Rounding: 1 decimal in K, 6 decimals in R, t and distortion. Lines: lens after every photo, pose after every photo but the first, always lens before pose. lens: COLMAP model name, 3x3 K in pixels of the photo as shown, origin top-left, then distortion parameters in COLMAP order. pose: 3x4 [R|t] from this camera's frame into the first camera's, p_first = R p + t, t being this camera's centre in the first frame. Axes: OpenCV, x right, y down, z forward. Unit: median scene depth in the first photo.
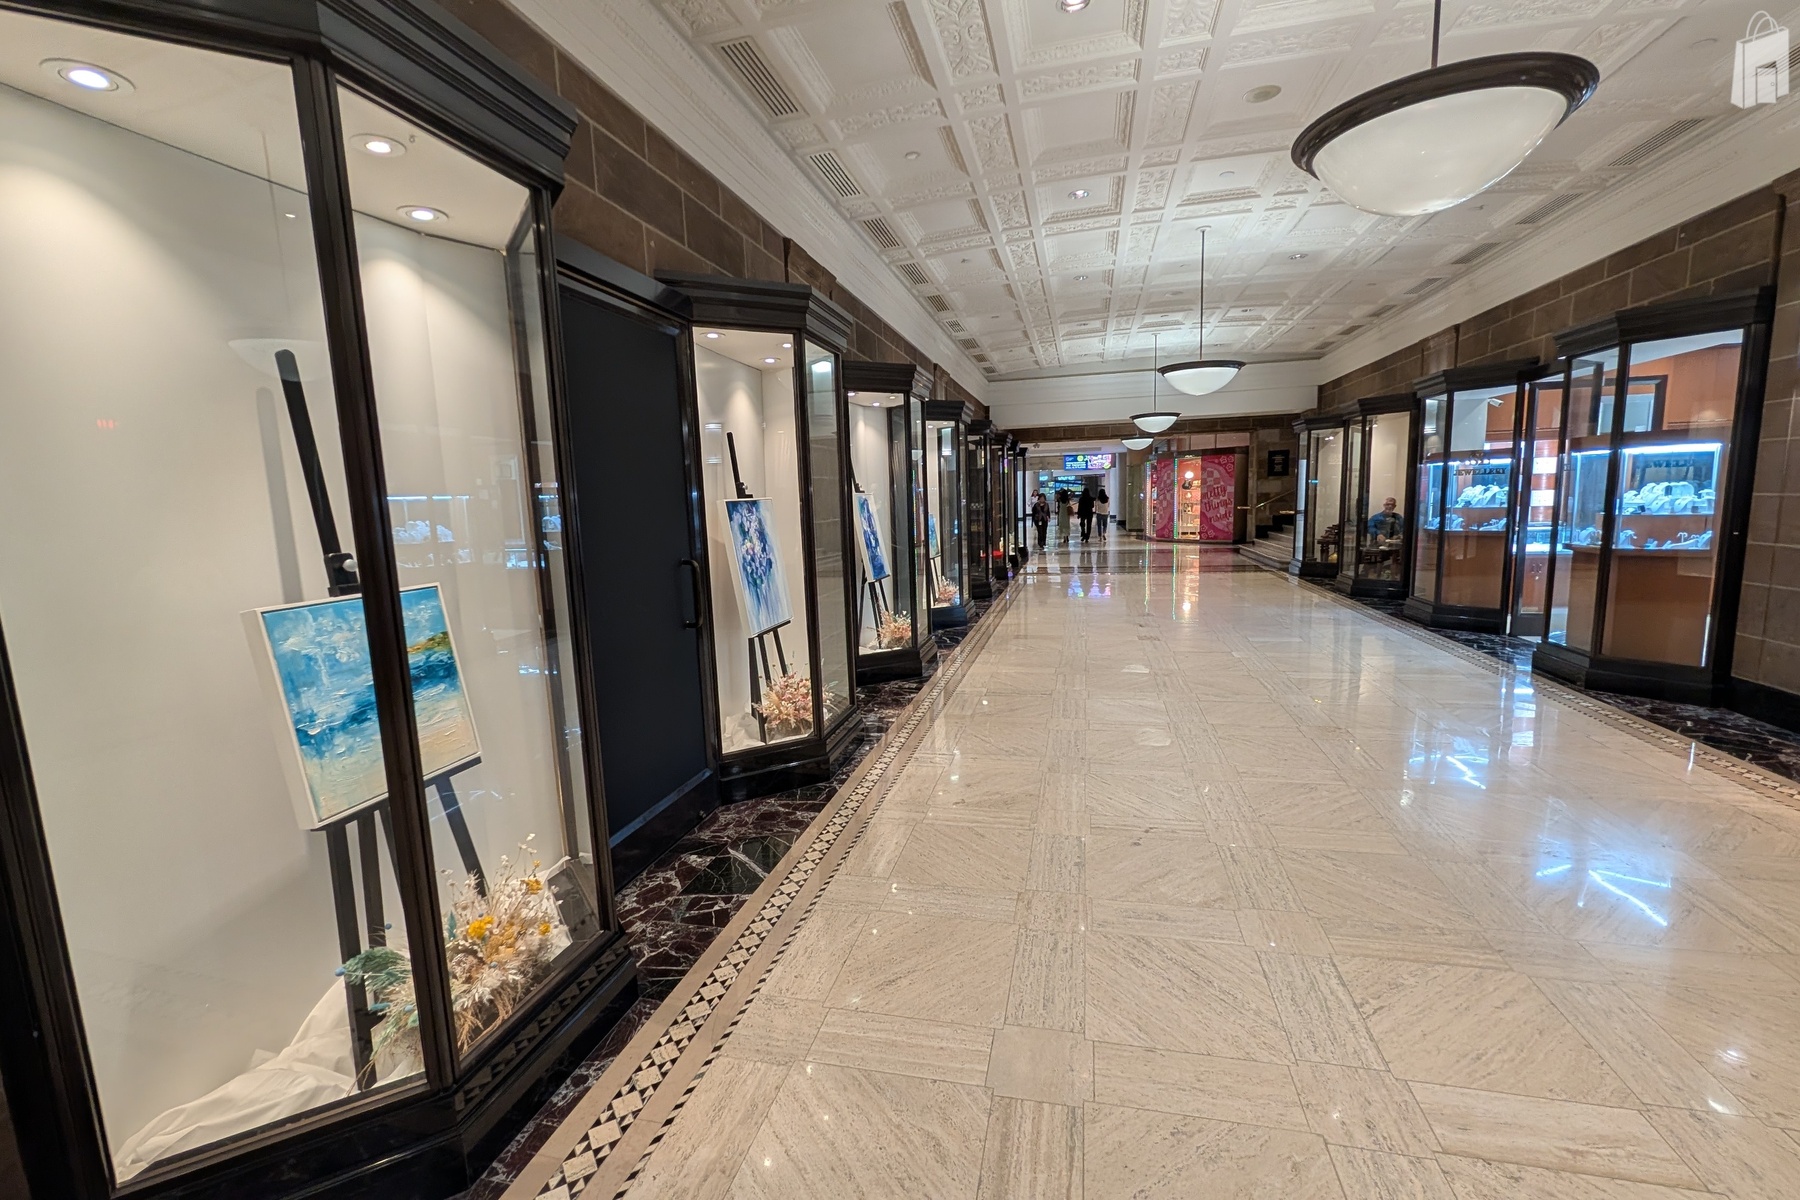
lens RADIAL K [[775.0, 0, 900.4], [0, 775.0, 607.4], [0, 0, 1]] dist [-0.002264, 0.000717]
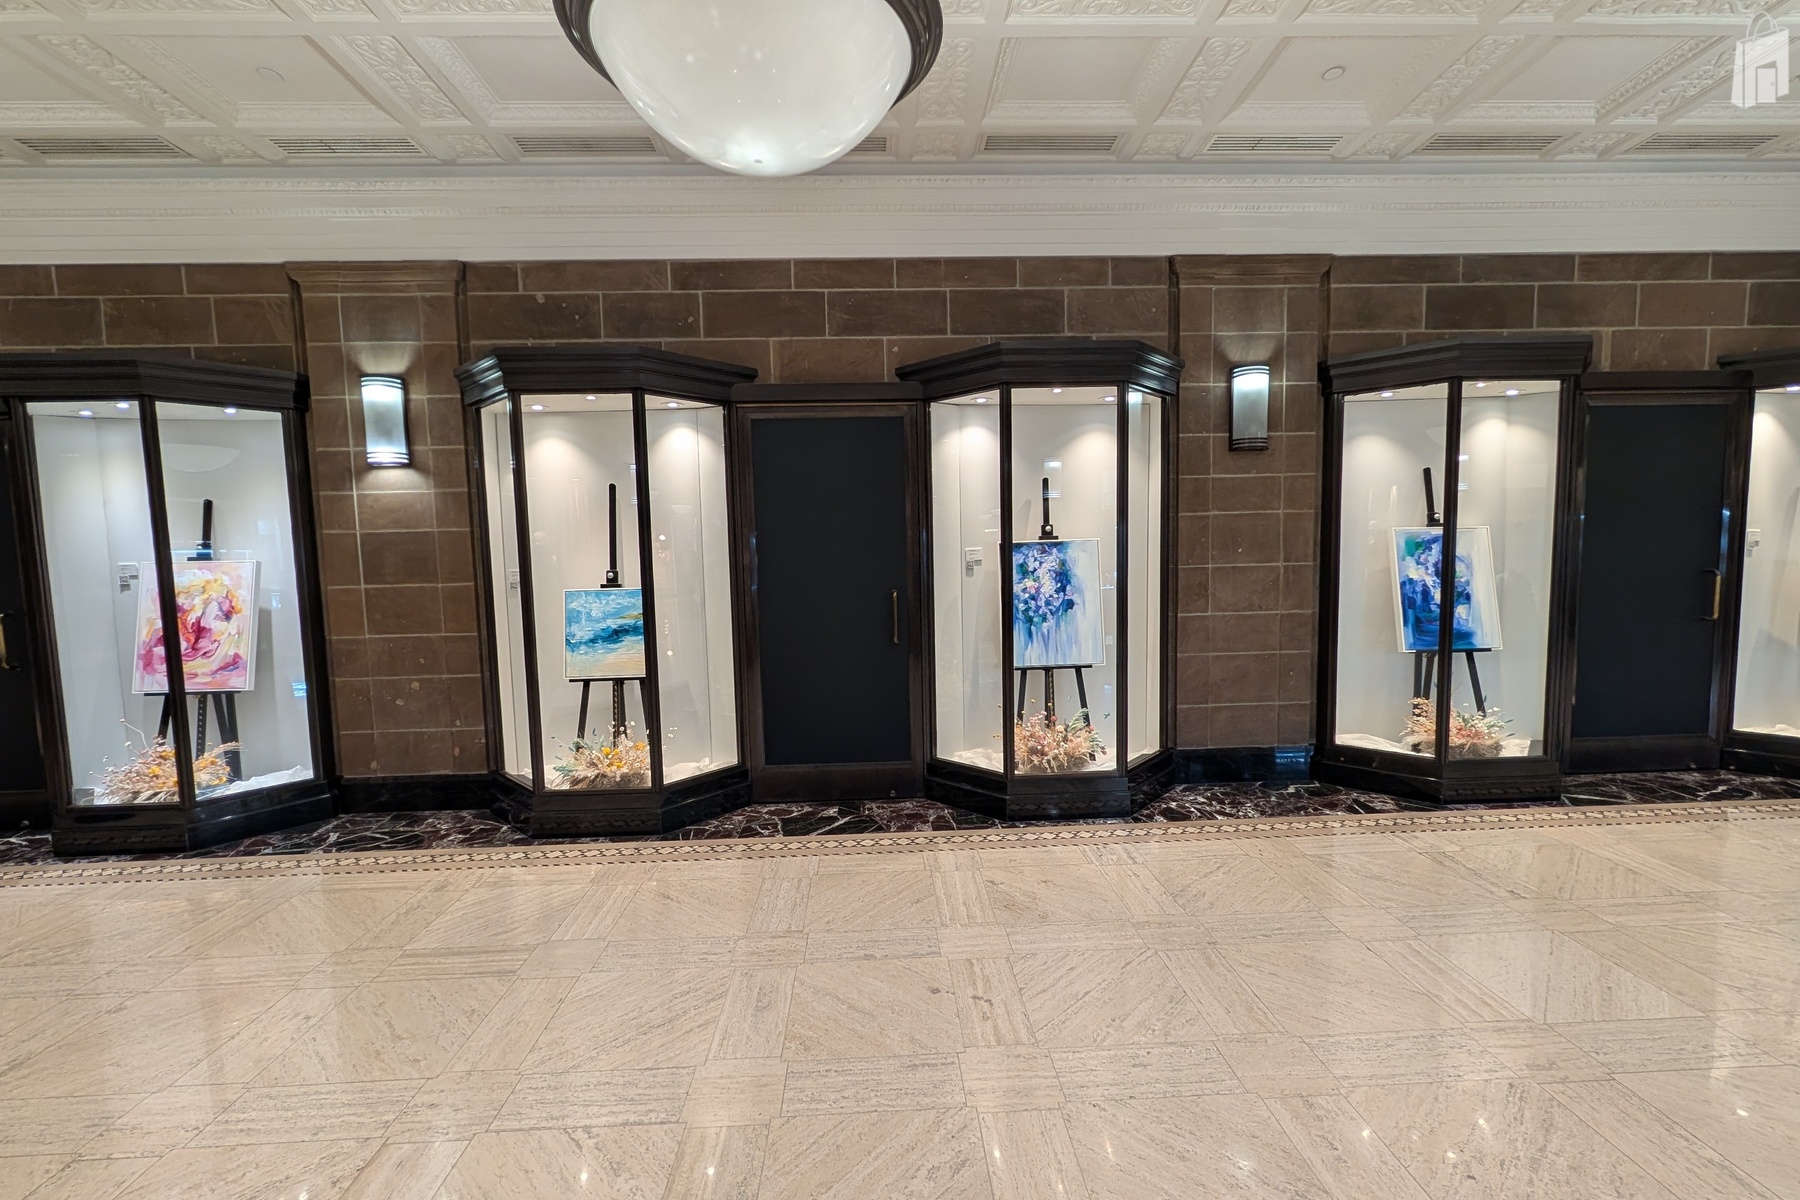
lens RADIAL K [[775.0, 0, 900.4], [0, 775.0, 607.4], [0, 0, 1]] dist [-0.002264, 0.000717]
pose [[0.270295, 0.108488, -0.956646, 0.875550], [-0.121646, 0.989516, 0.077845, -0.124239], [0.955062, 0.095331, 0.280658, 0.605505]]
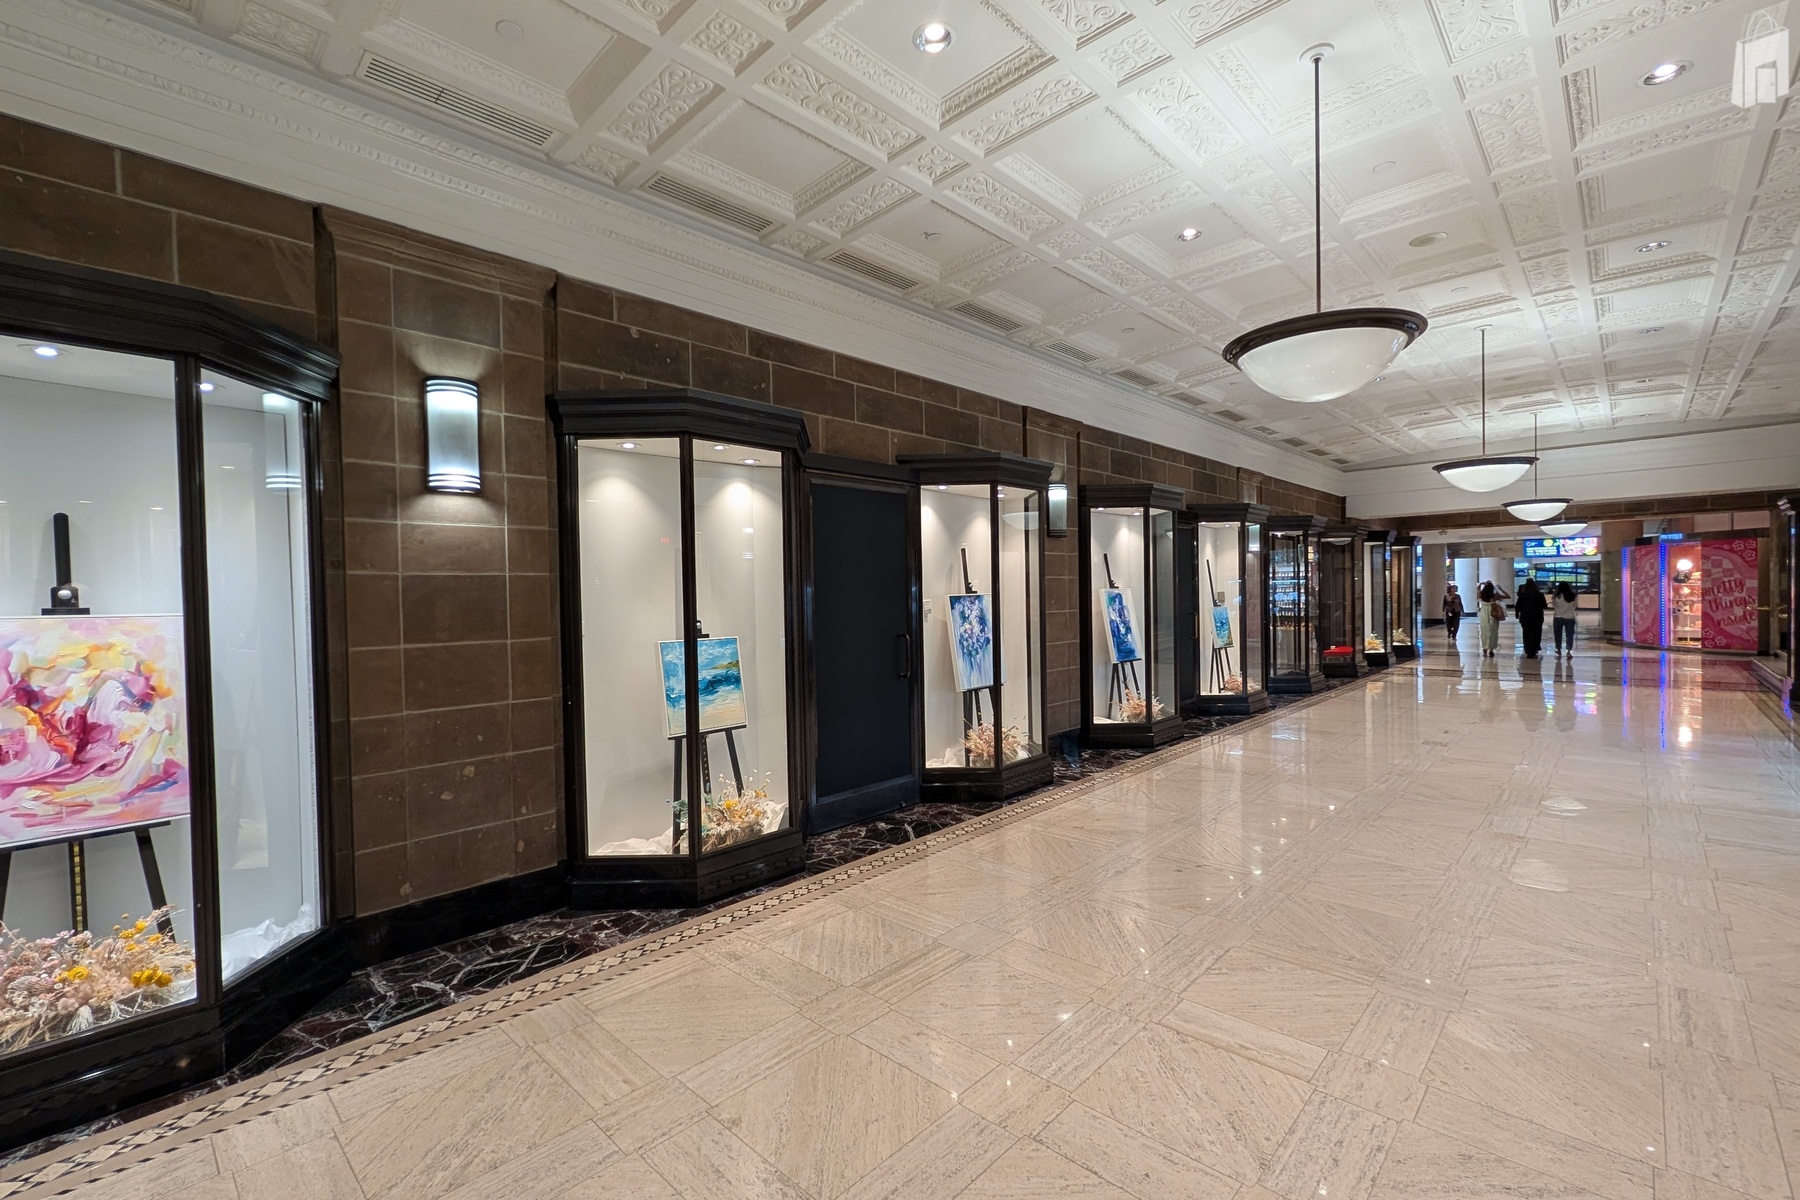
lens RADIAL K [[775.0, 0, 900.4], [0, 775.0, 607.4], [0, 0, 1]] dist [-0.002264, 0.000717]
pose [[0.864325, 0.026302, -0.502246, 0.462011], [-0.081008, 0.992873, -0.087413, 0.020866], [0.496368, 0.116239, 0.860295, -0.320582]]
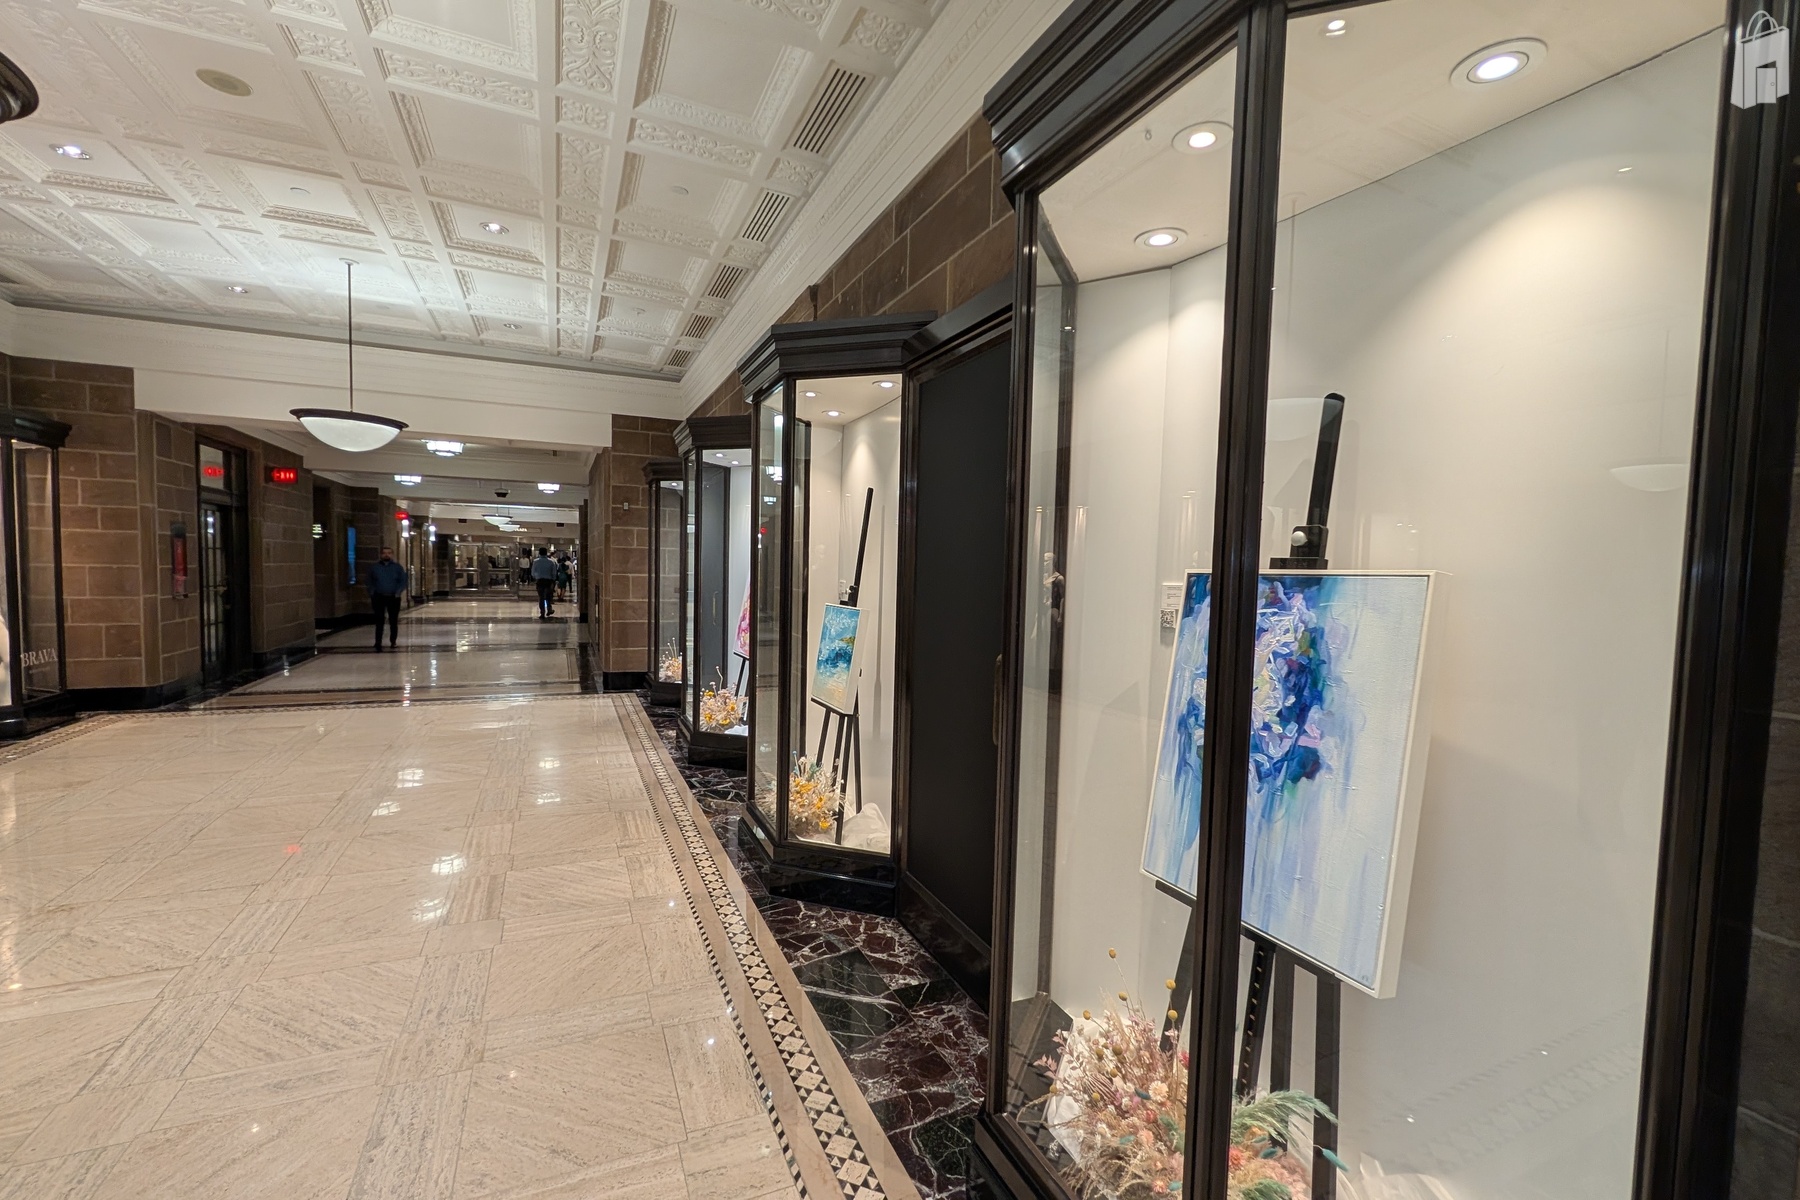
lens RADIAL K [[775.0, 0, 900.4], [0, 775.0, 607.4], [0, 0, 1]] dist [-0.002264, 0.000717]
pose [[-0.796883, 0.047282, -0.602281, 0.203713], [-0.081477, 0.979413, 0.184692, -0.202978], [0.598615, 0.196250, -0.776625, 1.359699]]
